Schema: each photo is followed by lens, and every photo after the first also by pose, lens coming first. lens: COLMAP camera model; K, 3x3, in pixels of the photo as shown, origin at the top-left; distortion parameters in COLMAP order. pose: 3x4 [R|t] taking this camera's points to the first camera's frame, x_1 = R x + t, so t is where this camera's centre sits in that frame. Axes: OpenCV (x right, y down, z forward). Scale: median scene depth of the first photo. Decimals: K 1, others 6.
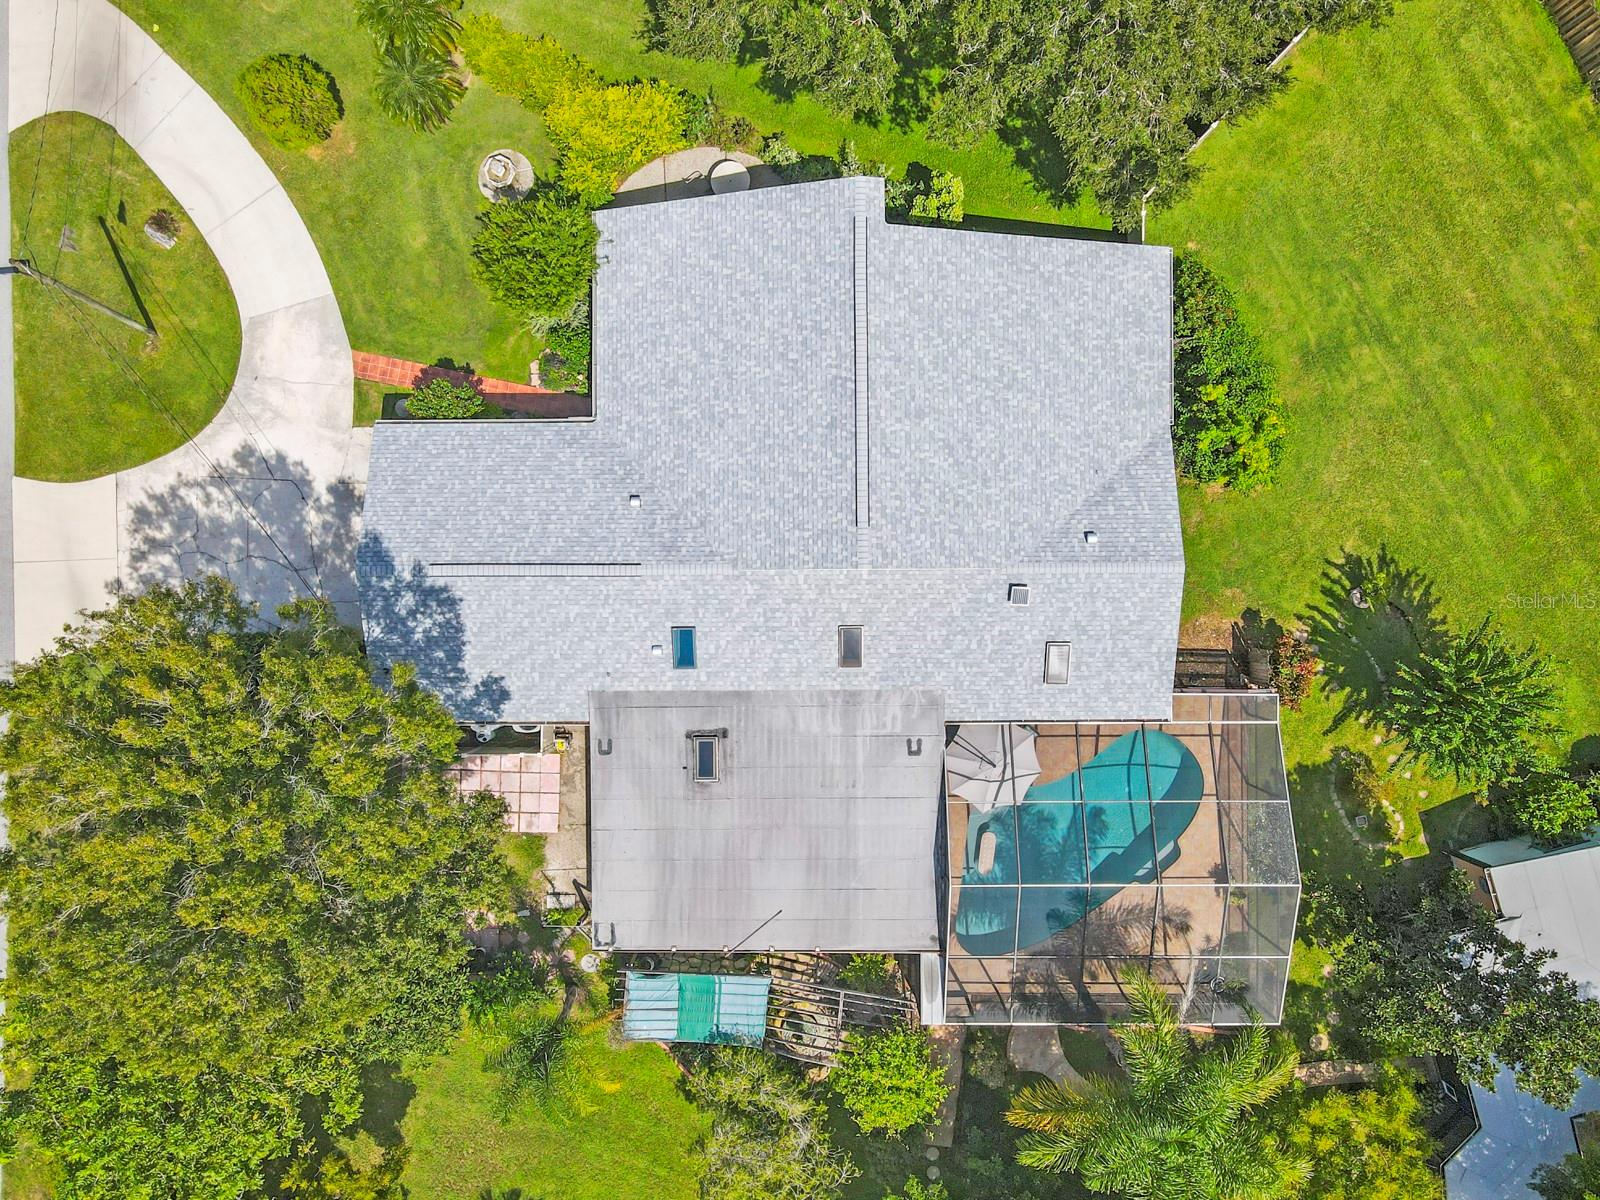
lens RADIAL K [[1126.2, 0, 802.8], [0, 1126.2, 609.2], [0, 0, 1]] dist [0.011179, 0.007287]
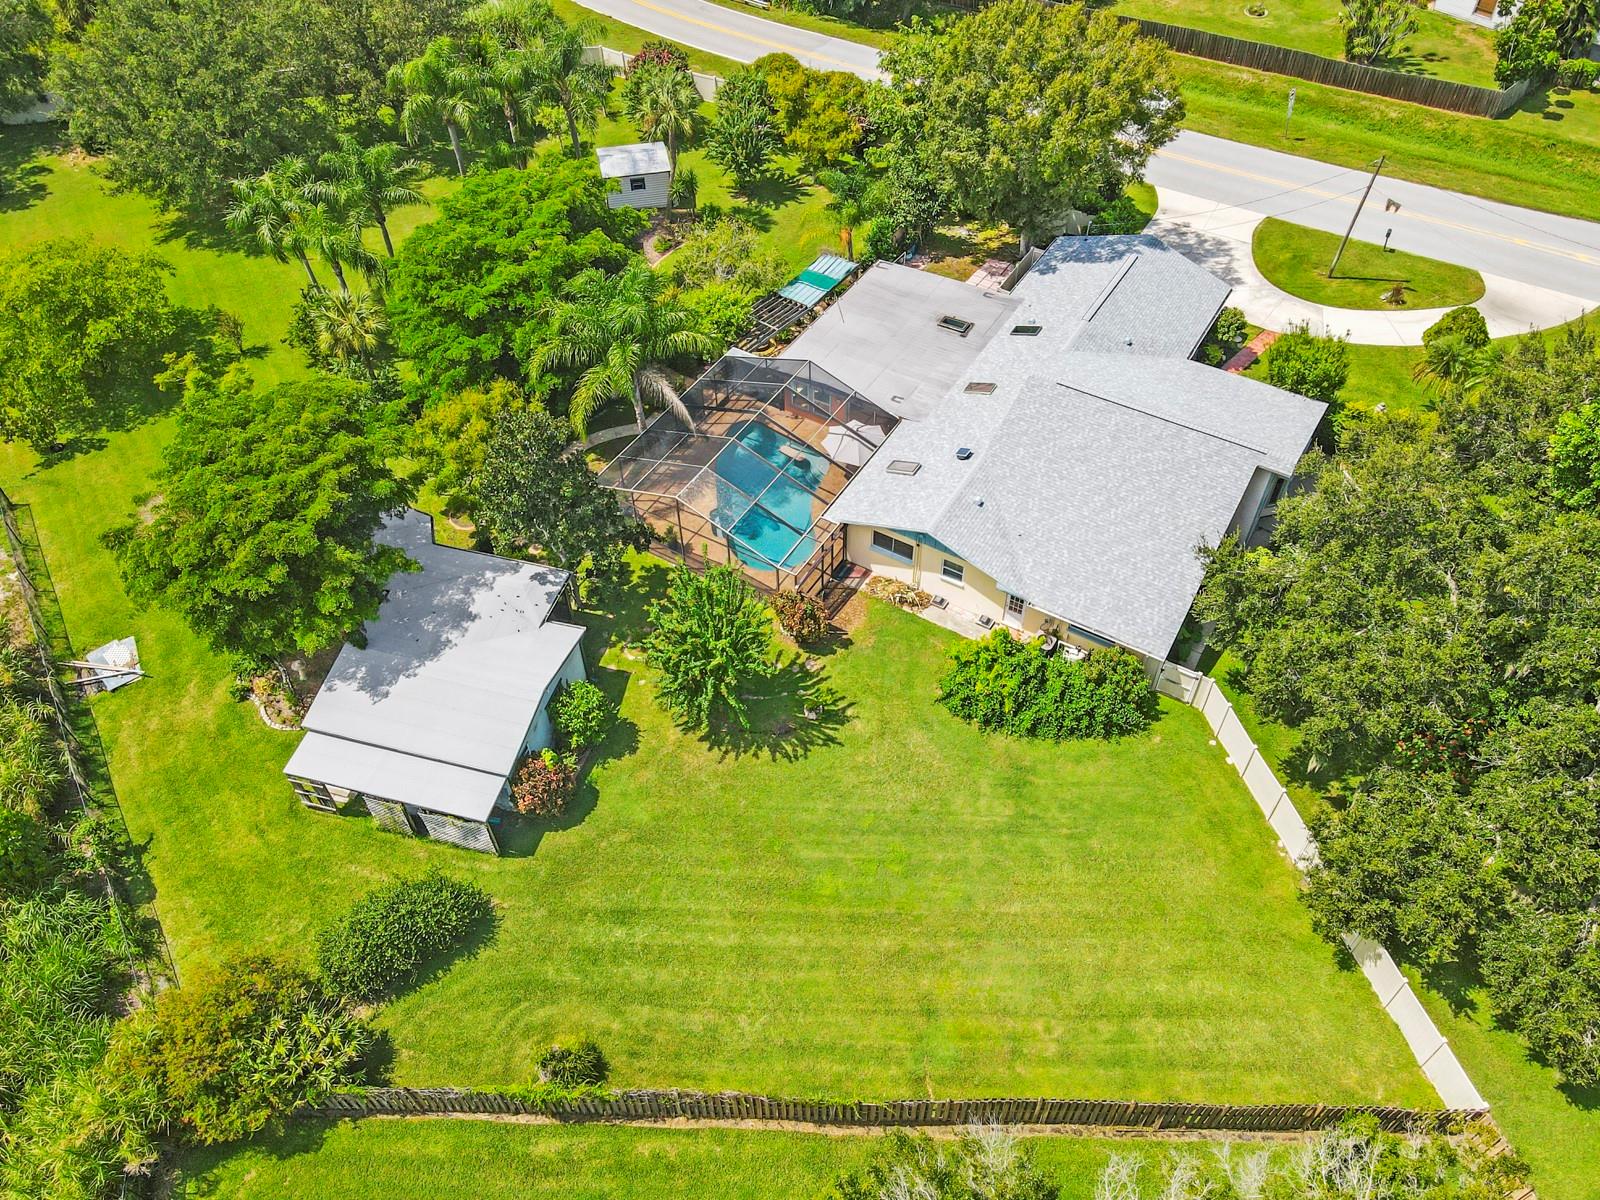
lens RADIAL K [[1126.2, 0, 810.5], [0, 1126.2, 599.2], [0, 0, 1]] dist [0.011179, 0.007287]
pose [[-0.519411, 0.657525, -0.545778, 1.048193], [-0.854504, -0.395230, 0.337070, -0.351171], [0.005924, 0.641447, 0.767144, 0.044055]]
